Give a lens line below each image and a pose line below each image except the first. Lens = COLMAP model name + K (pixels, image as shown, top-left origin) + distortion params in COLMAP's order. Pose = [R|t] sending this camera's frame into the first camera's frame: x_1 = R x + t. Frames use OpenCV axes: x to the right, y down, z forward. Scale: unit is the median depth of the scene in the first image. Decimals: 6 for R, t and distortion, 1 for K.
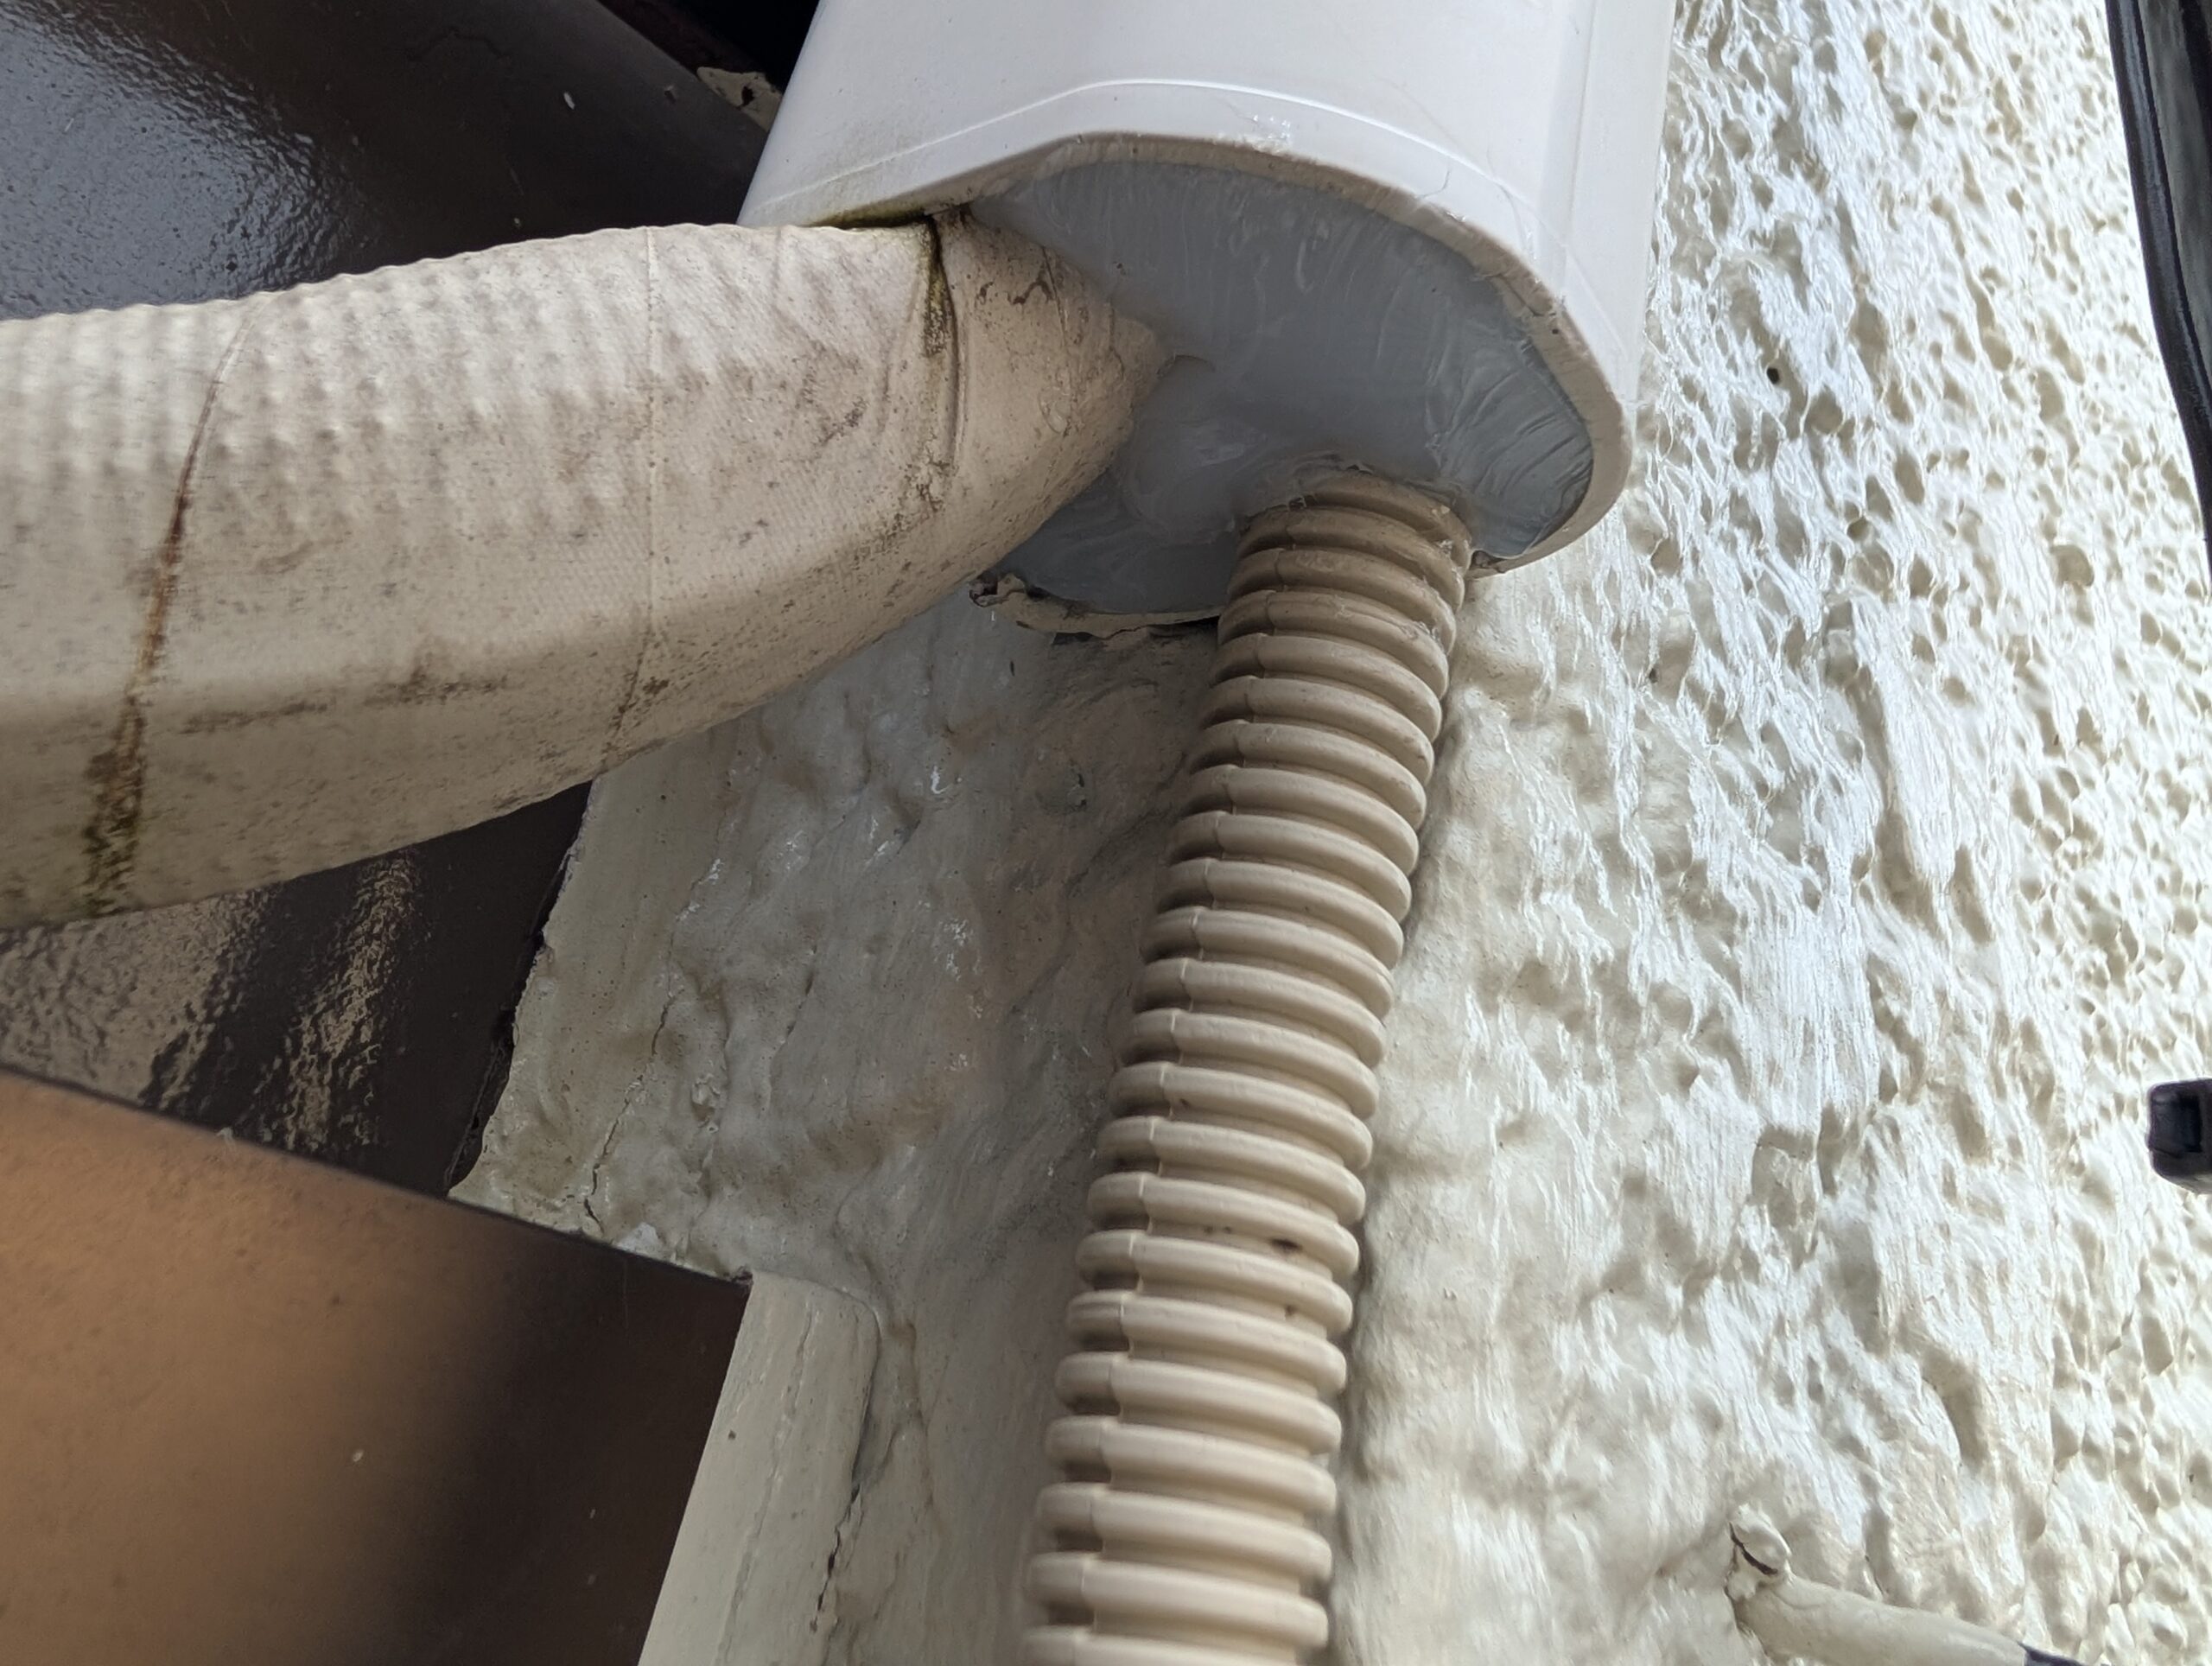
lens RADIAL K [[769.8, 0, 1212.4], [0, 769.8, 833.3], [0, 0, 1]] dist [-0.008496, 0.000154]
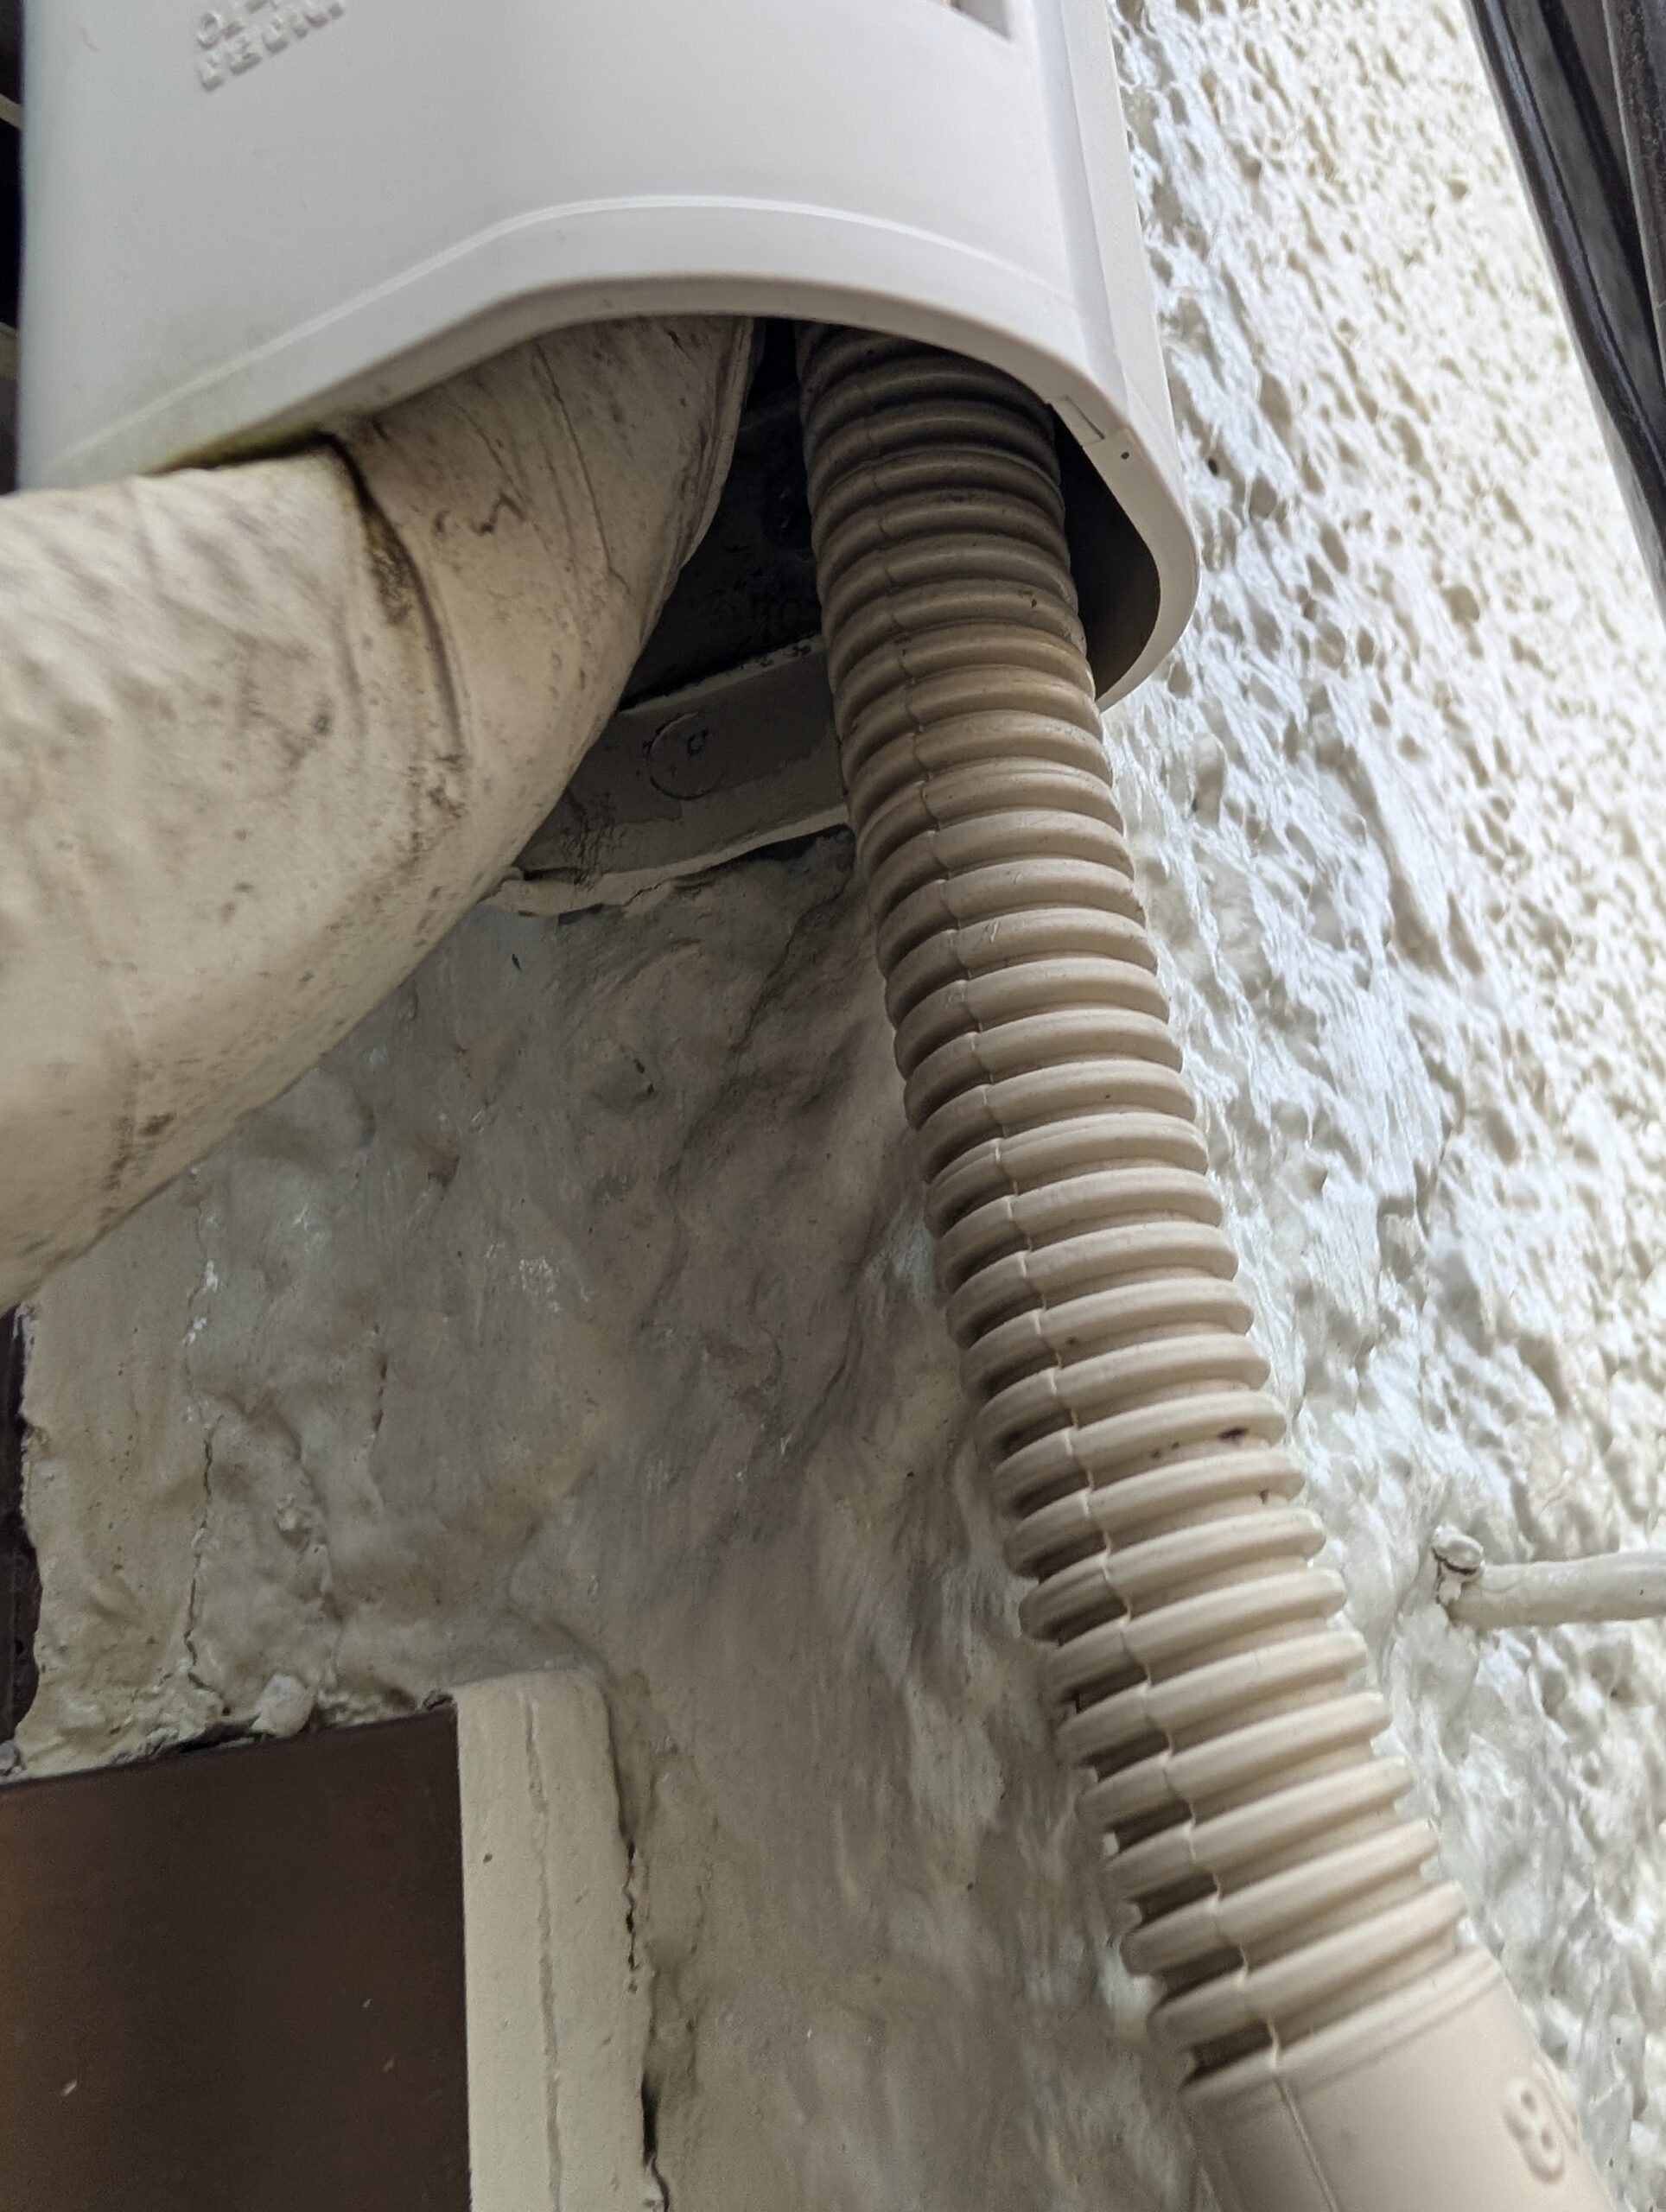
lens RADIAL K [[781.1, 0, 833.0], [0, 781.1, 1106.0], [0, 0, 1]] dist [-0.006684, 0.000088]
pose [[0.945625, -0.288961, 0.149318, -0.109072], [0.274911, 0.955397, 0.107888, -0.061148], [-0.173833, -0.060973, 0.982886, 0.061114]]
